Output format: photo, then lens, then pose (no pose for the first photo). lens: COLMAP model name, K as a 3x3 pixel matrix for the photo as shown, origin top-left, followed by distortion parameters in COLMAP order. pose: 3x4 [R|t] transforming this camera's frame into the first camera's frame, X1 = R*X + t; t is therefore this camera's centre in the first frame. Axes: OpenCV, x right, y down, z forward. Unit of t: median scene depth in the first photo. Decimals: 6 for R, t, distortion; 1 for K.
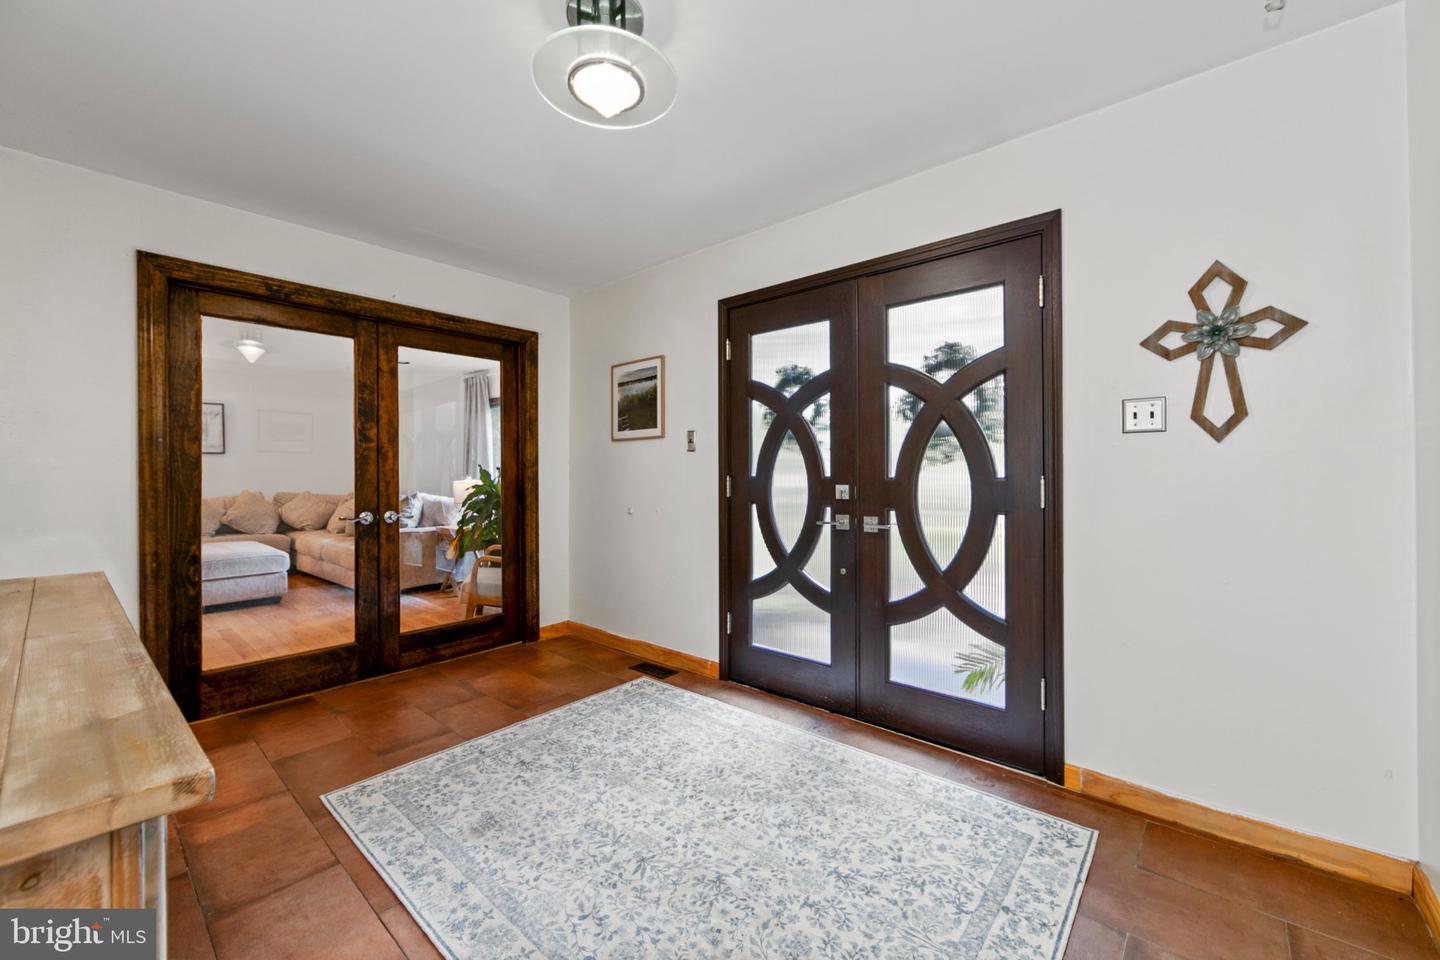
lens RADIAL K [[569.0, 0, 729.1], [0, 569.0, 473.7], [0, 0, 1]] dist [-0.006383, -0.000611]
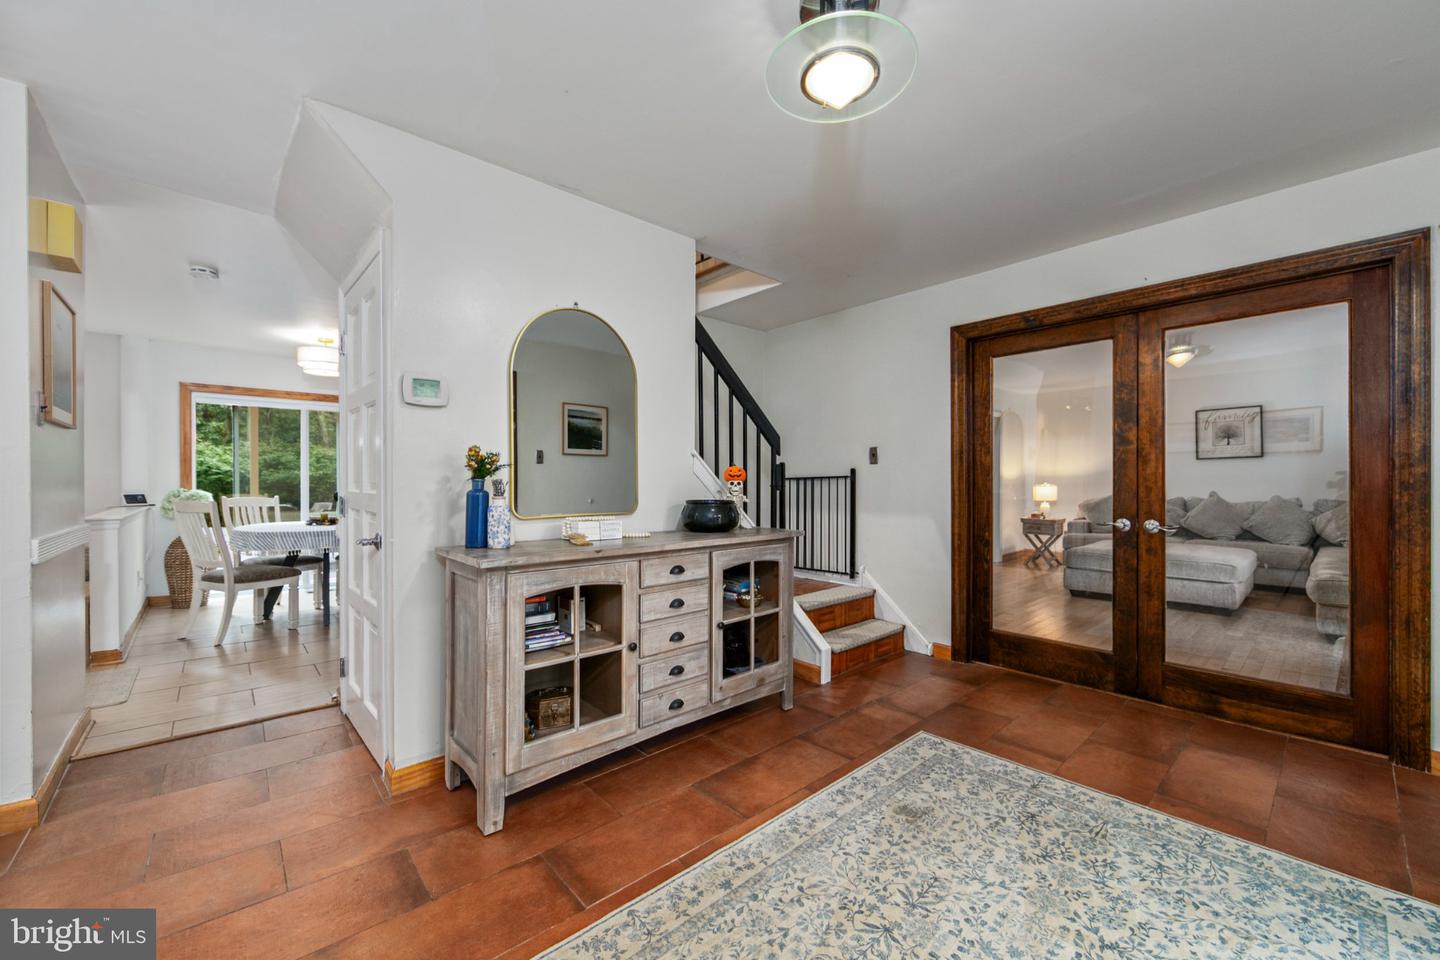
lens RADIAL K [[569.0, 0, 722.7], [0, 569.0, 485.2], [0, 0, 1]] dist [-0.006383, -0.000611]
pose [[-0.138730, 0.010641, -0.990273, 0.448742], [0.002895, 0.999942, 0.010339, -0.000105], [0.990326, -0.001432, -0.138753, 0.543375]]
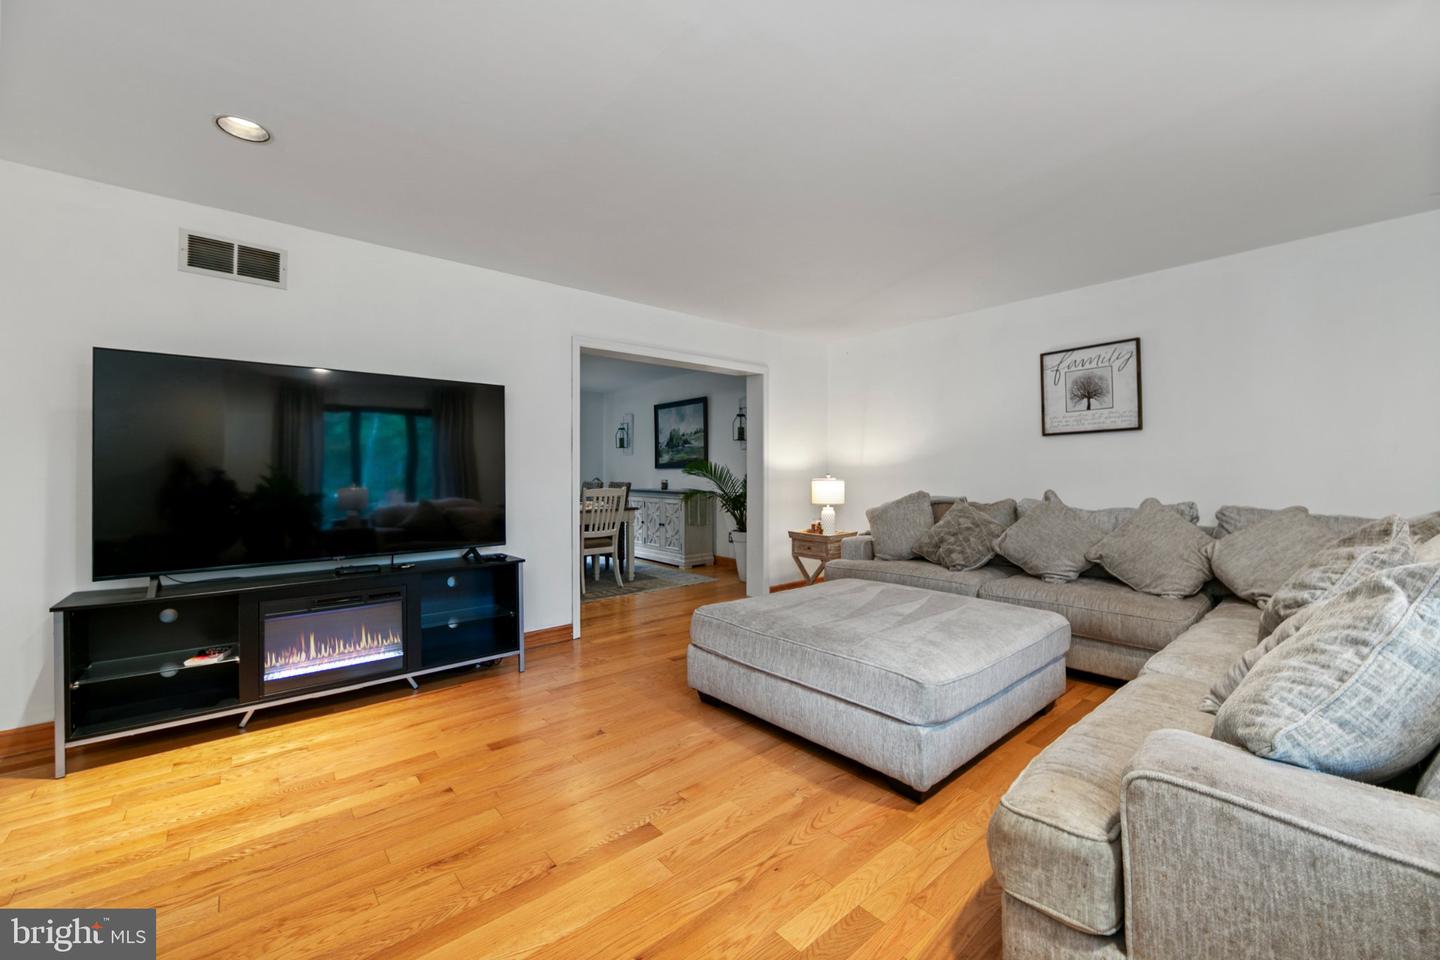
lens RADIAL K [[569.0, 0, 727.8], [0, 569.0, 472.3], [0, 0, 1]] dist [-0.006383, -0.000611]
pose [[-0.156867, -0.007147, -0.987594, -0.721361], [0.002027, 0.999969, -0.007559, 0.022750], [0.987618, -0.003188, -0.156848, 1.686917]]
